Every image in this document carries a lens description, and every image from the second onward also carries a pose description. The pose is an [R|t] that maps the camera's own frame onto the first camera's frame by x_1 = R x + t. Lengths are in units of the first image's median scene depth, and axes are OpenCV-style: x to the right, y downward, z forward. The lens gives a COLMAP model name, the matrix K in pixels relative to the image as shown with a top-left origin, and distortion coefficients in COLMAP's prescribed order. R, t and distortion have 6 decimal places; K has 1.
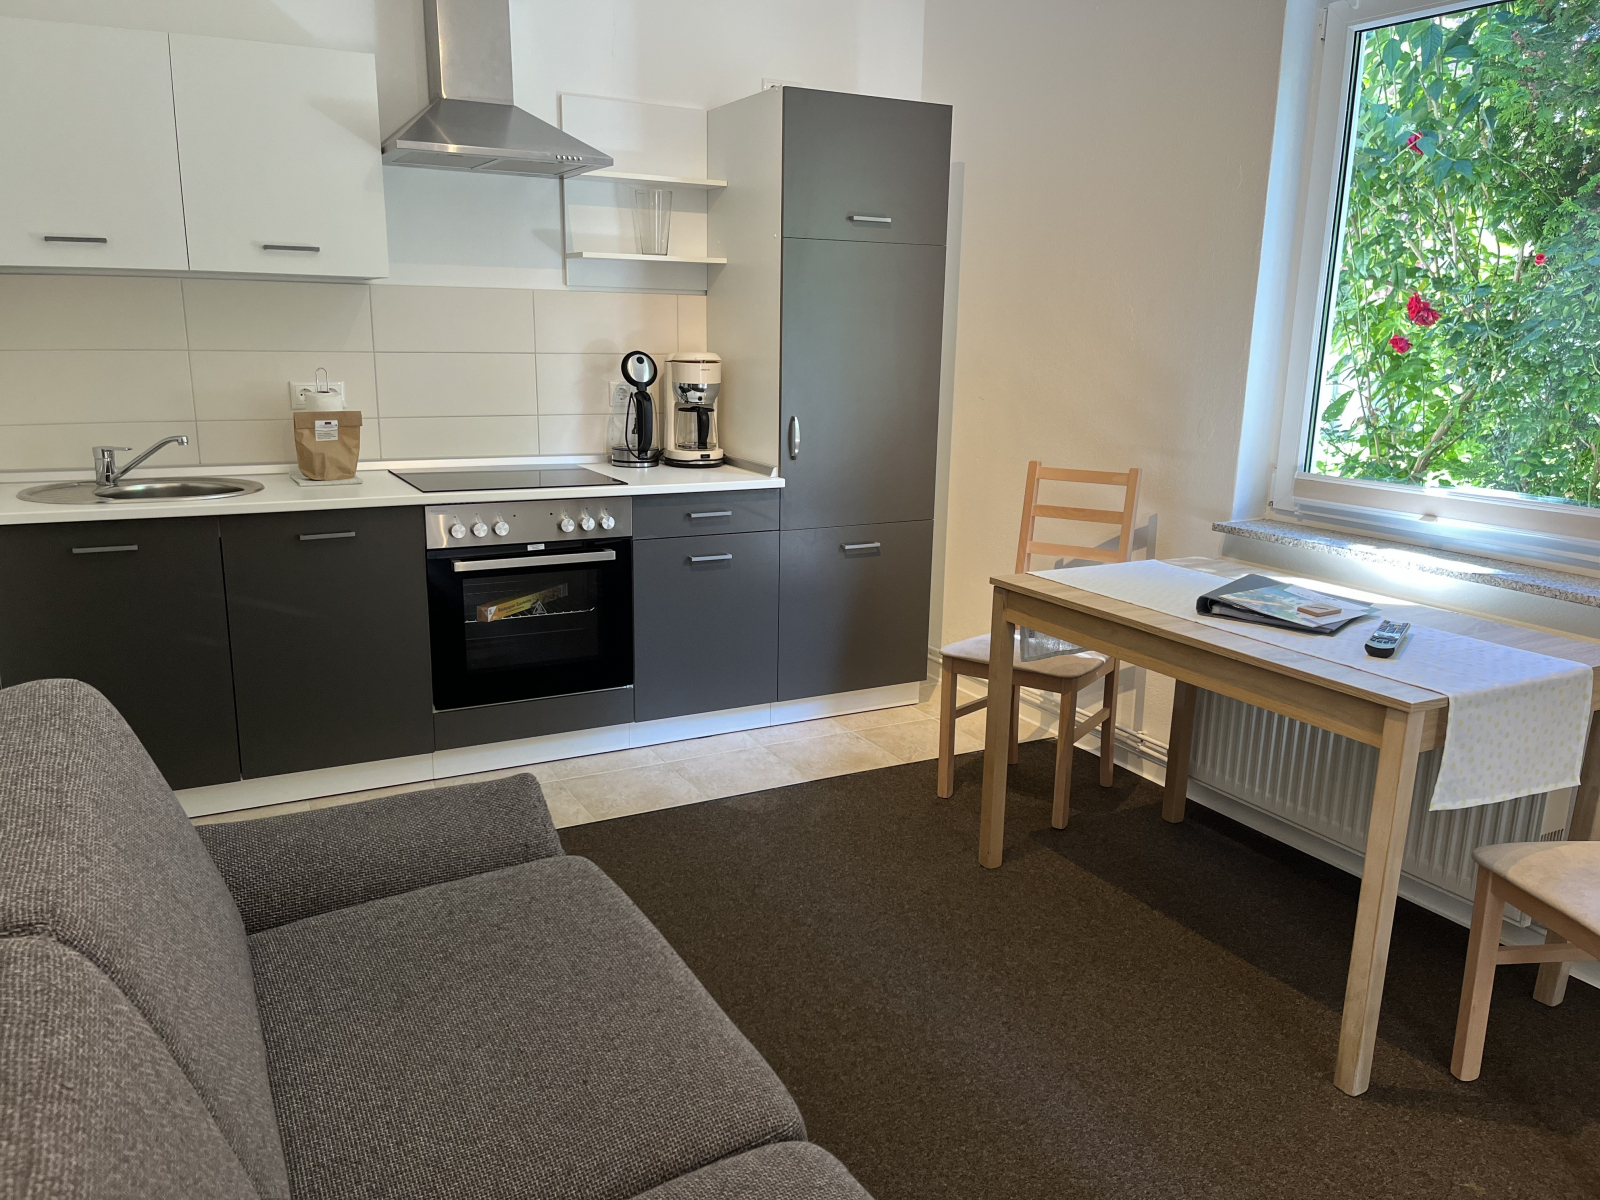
lens RADIAL K [[1220.3, 0, 800.8], [0, 1220.3, 599.8], [0, 0, 1]] dist [0.060608, -0.041422]
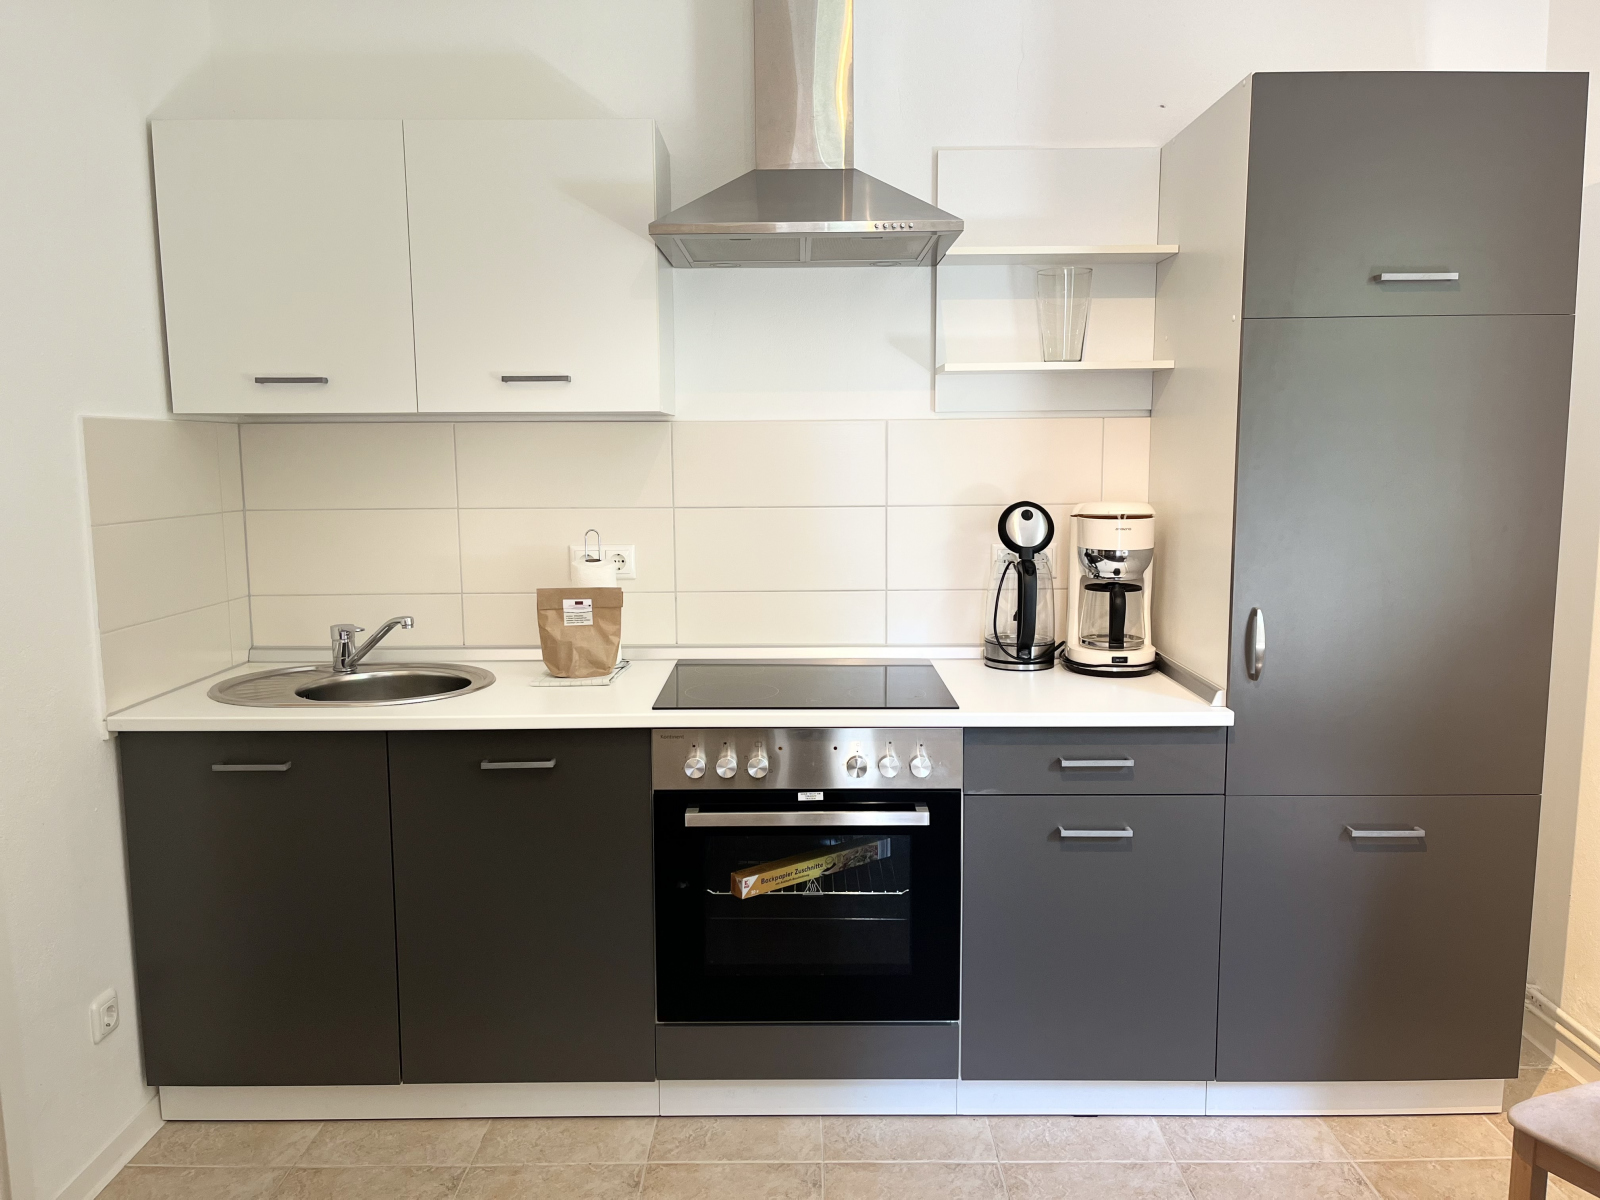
lens RADIAL K [[1220.3, 0, 801.3], [0, 1220.3, 595.4], [0, 0, 1]] dist [0.060608, -0.041422]
pose [[0.878267, 0.035489, -0.476851, 0.083493], [-0.083287, 0.993352, -0.079471, -0.087917], [0.470861, 0.109512, 0.875384, 0.358026]]
